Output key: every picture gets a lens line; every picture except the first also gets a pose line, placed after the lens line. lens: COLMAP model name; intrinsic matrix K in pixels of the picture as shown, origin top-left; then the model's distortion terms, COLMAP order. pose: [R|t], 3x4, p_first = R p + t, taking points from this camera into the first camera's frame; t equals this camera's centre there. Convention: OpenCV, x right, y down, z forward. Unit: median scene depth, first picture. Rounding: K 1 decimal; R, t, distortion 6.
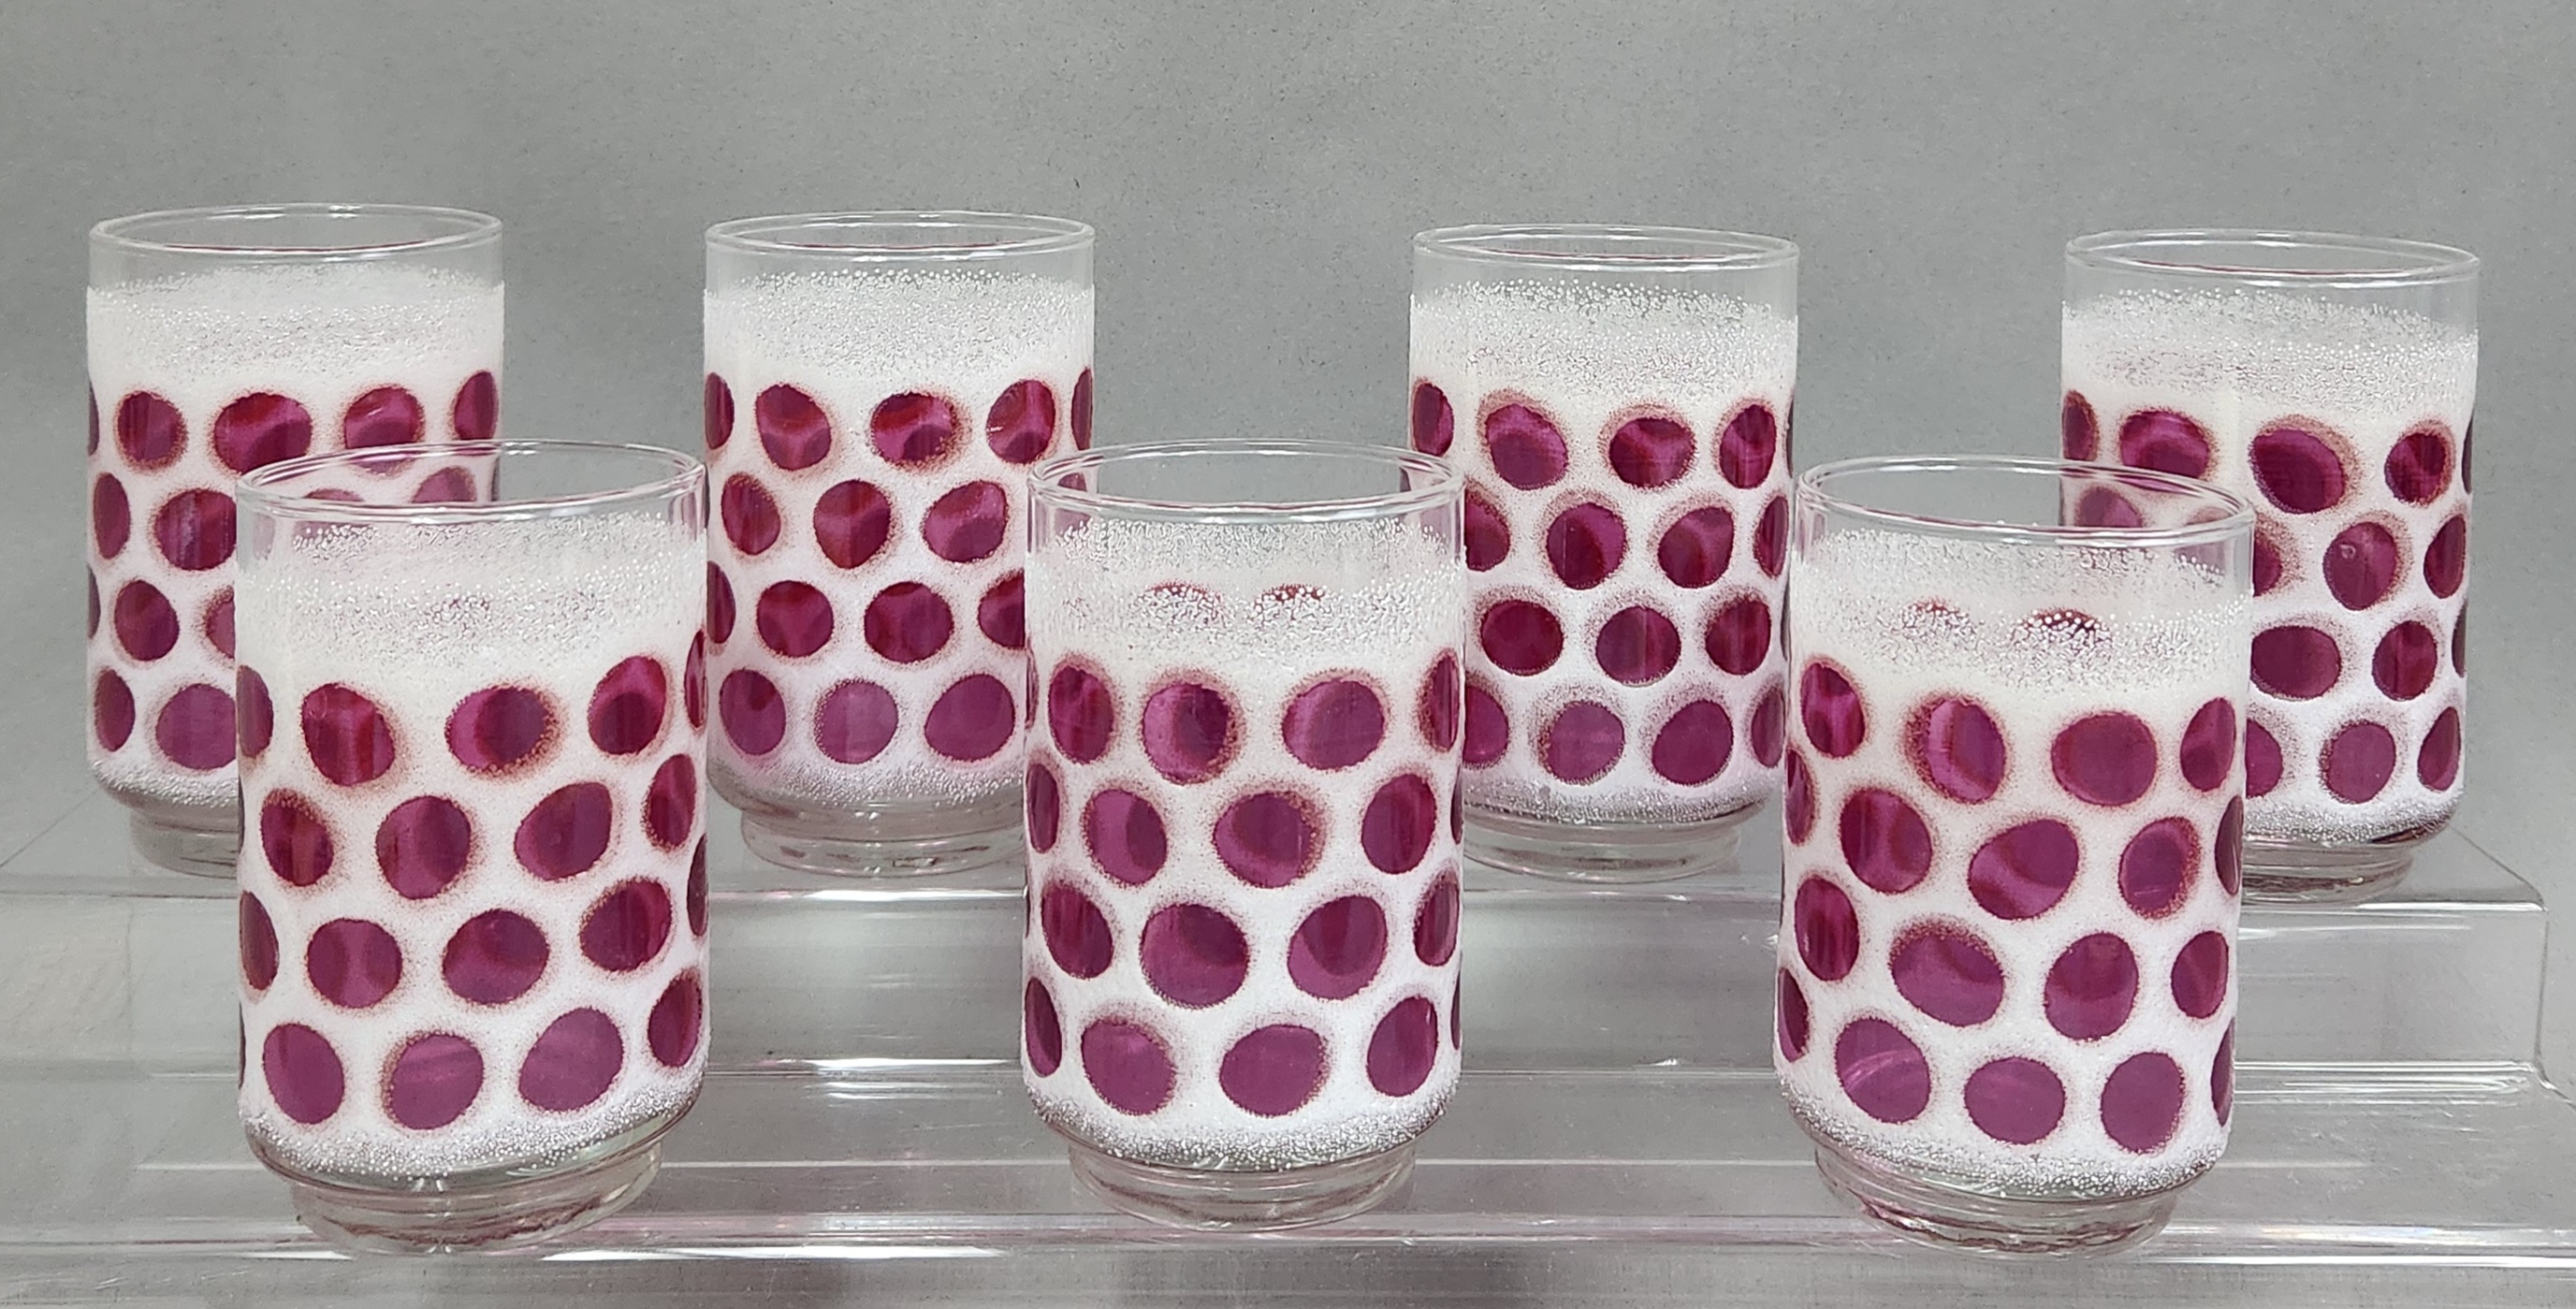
lens RADIAL K [[4017.2, 0, 1284.9], [0, 4017.2, 649.7], [0, 0, 1]] dist [0.062942, 0.000000]
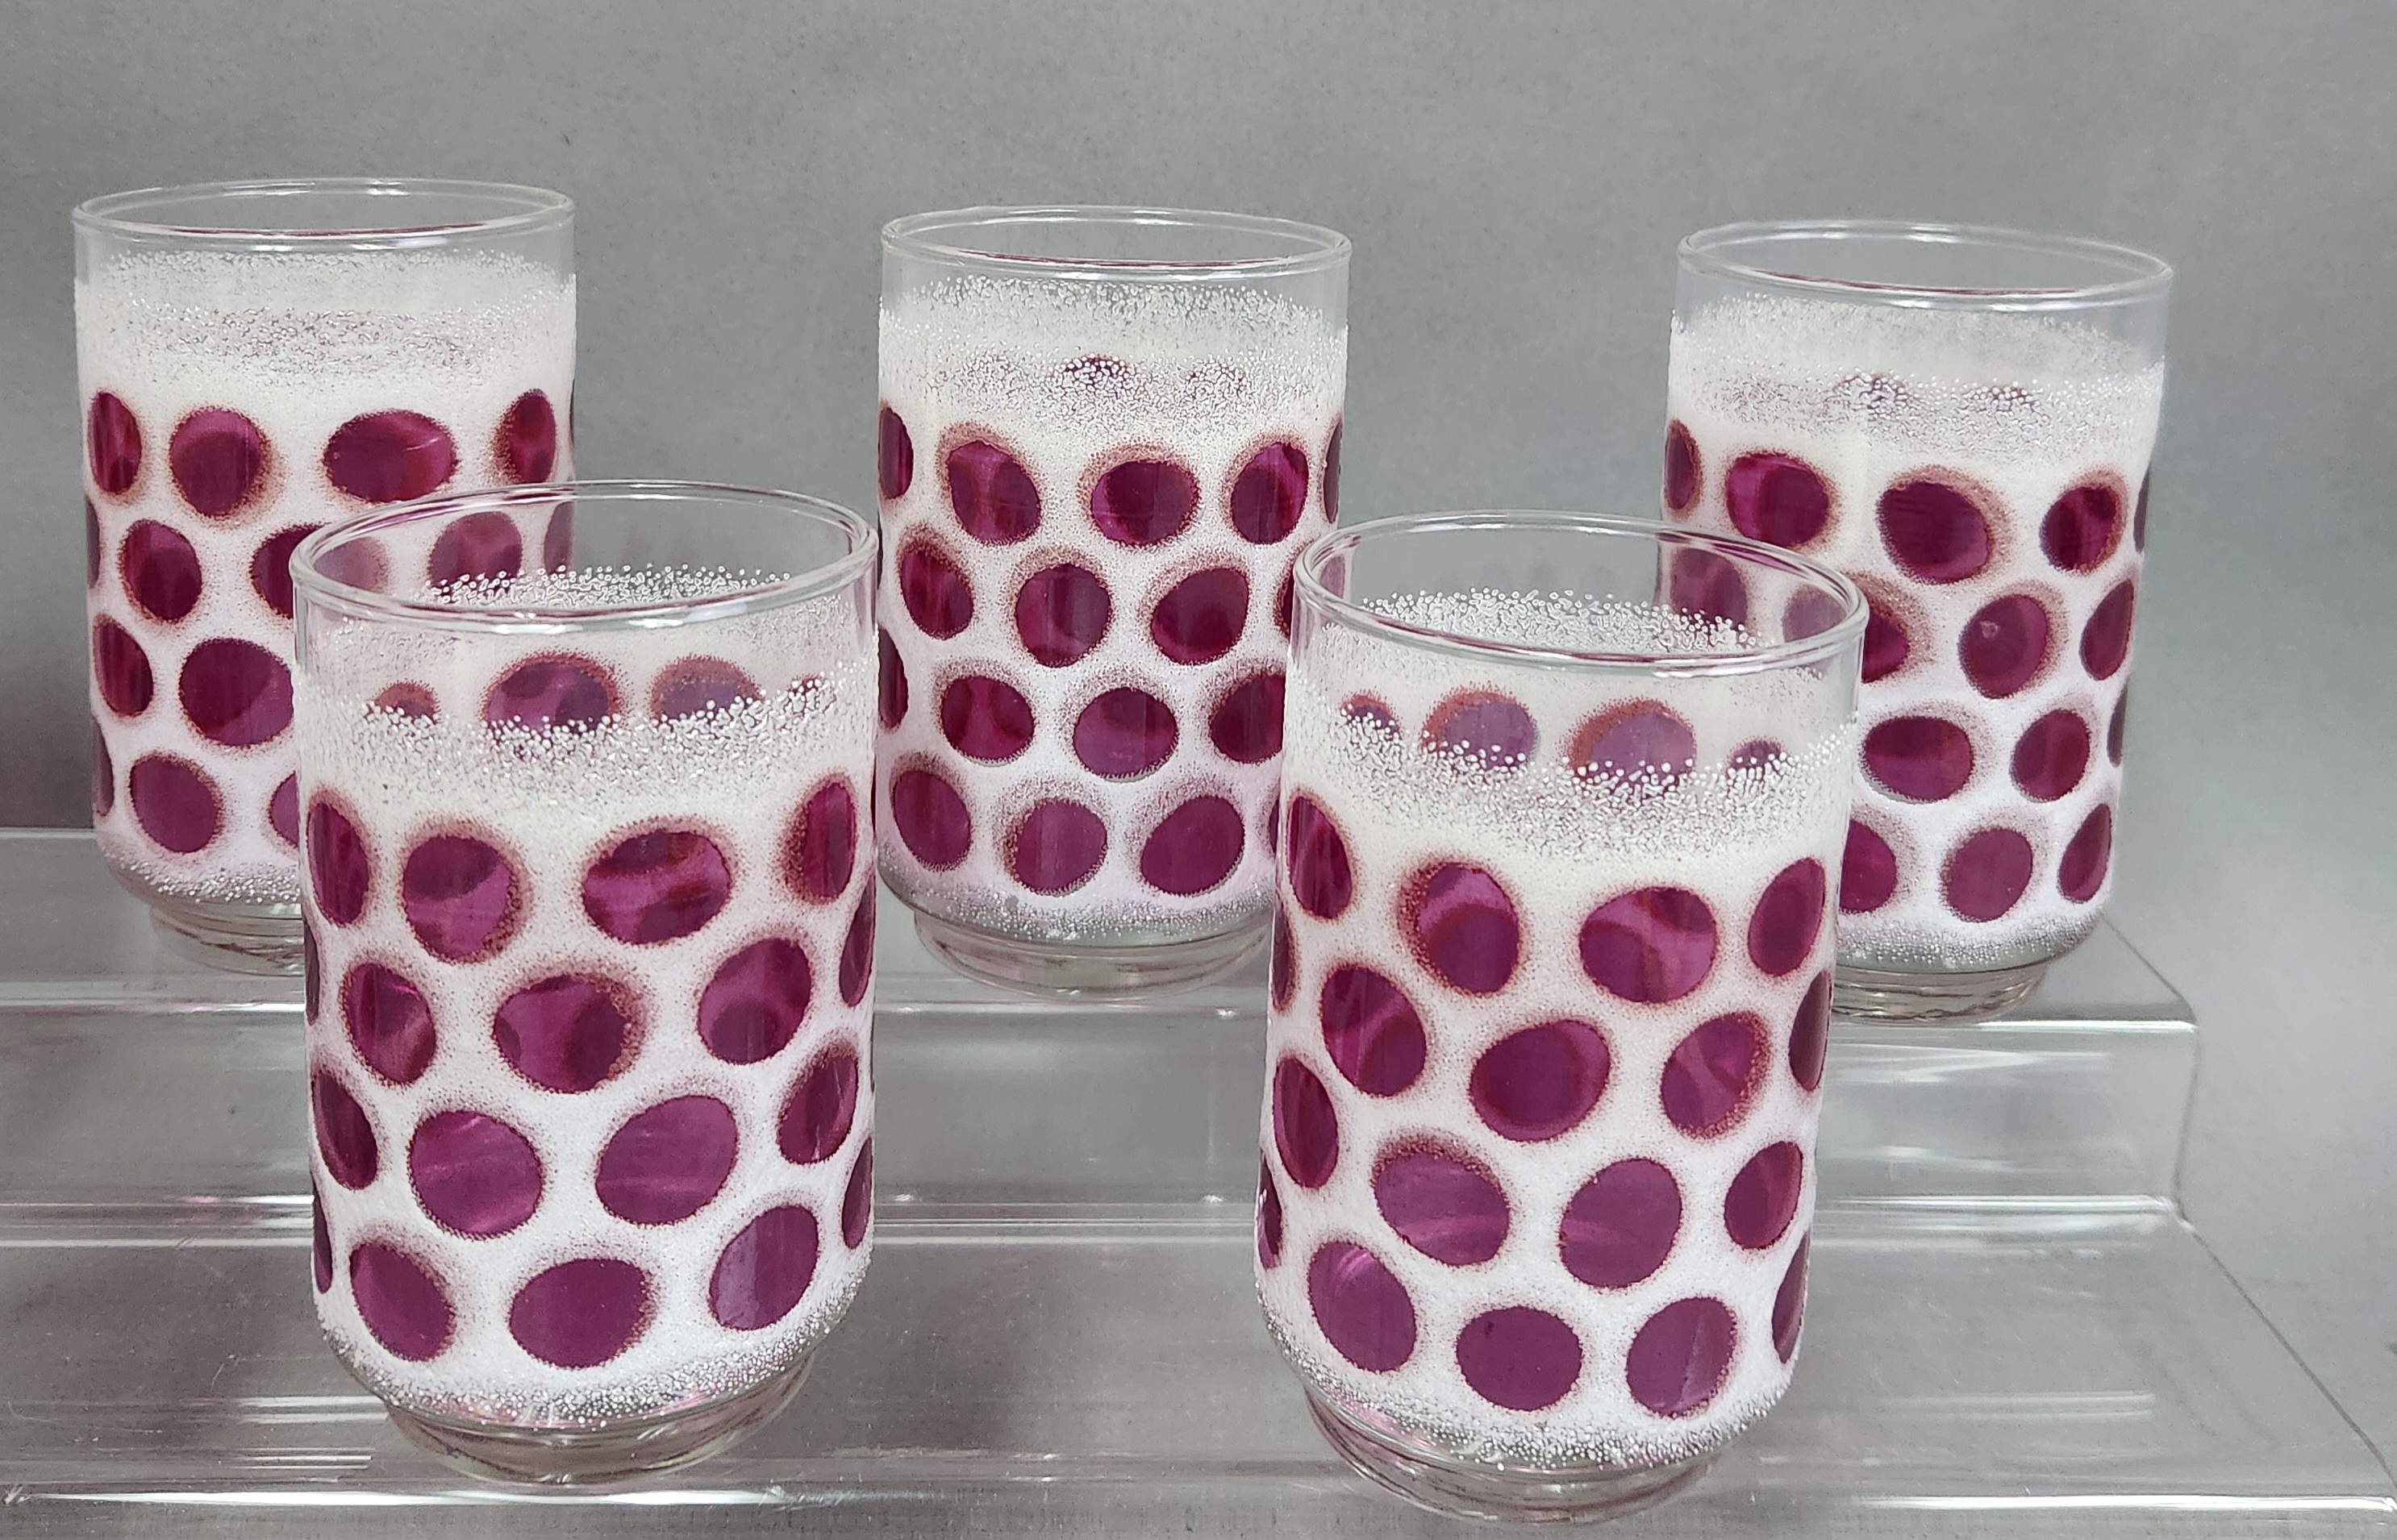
lens RADIAL K [[2745.5, 0, 1190.9], [0, 2745.5, 760.9], [0, 0, 1]] dist [0.043089, 0.000000]
pose [[0.998879, 0.026178, -0.039435, 0.132019], [-0.020679, 0.990776, 0.133922, -0.076823], [0.042577, -0.132957, 0.990207, 0.461223]]
